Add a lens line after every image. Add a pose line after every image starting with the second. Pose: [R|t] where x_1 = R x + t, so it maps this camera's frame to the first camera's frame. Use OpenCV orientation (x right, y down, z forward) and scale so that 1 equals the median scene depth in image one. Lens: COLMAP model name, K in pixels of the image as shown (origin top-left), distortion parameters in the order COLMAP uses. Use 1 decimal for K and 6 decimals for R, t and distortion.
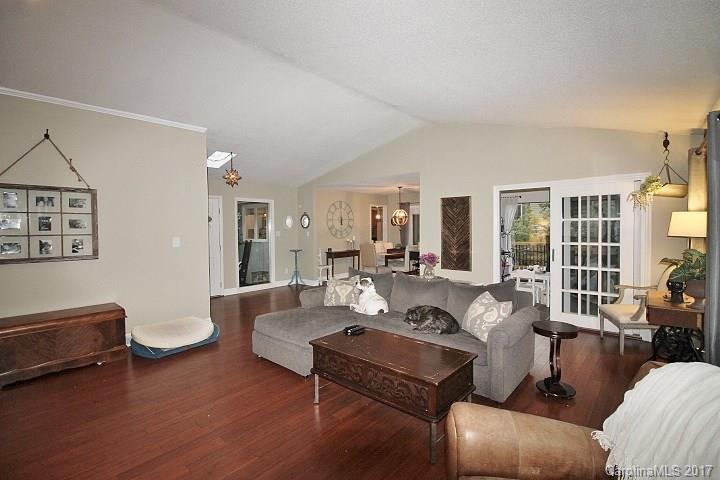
lens RADIAL K [[336.9, 0, 361.1], [0, 336.9, 235.1], [0, 0, 1]] dist [-0.004877, -0.000537]
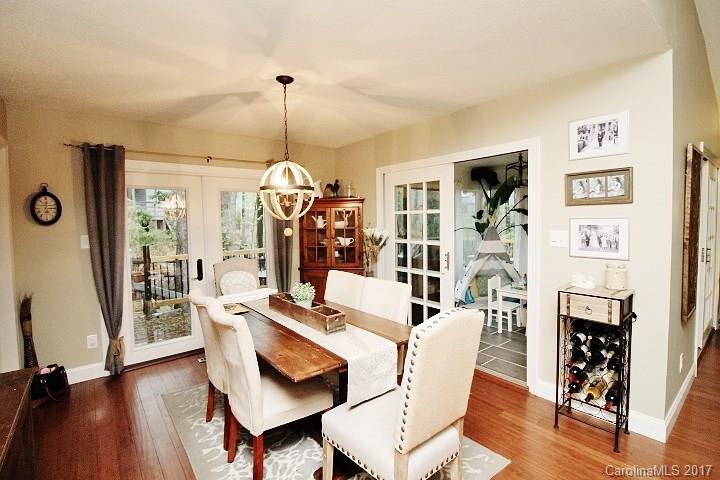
lens RADIAL K [[336.9, 0, 356.4], [0, 336.9, 234.9], [0, 0, 1]] dist [-0.004877, -0.000537]
pose [[0.170842, -0.043027, 0.984358, -0.140312], [0.044944, 0.998346, 0.035838, -0.022816], [-0.984273, 0.038118, 0.172494, 0.851443]]
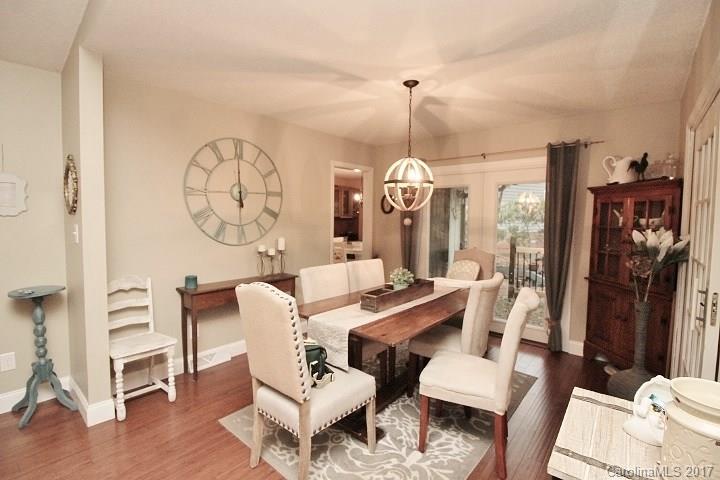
lens RADIAL K [[336.9, 0, 358.0], [0, 336.9, 237.1], [0, 0, 1]] dist [-0.004877, -0.000537]
pose [[0.999578, 0.021189, 0.019855, 0.061193], [-0.021865, 0.999167, 0.034451, -0.013748], [-0.019109, -0.034870, 0.999209, 0.657195]]
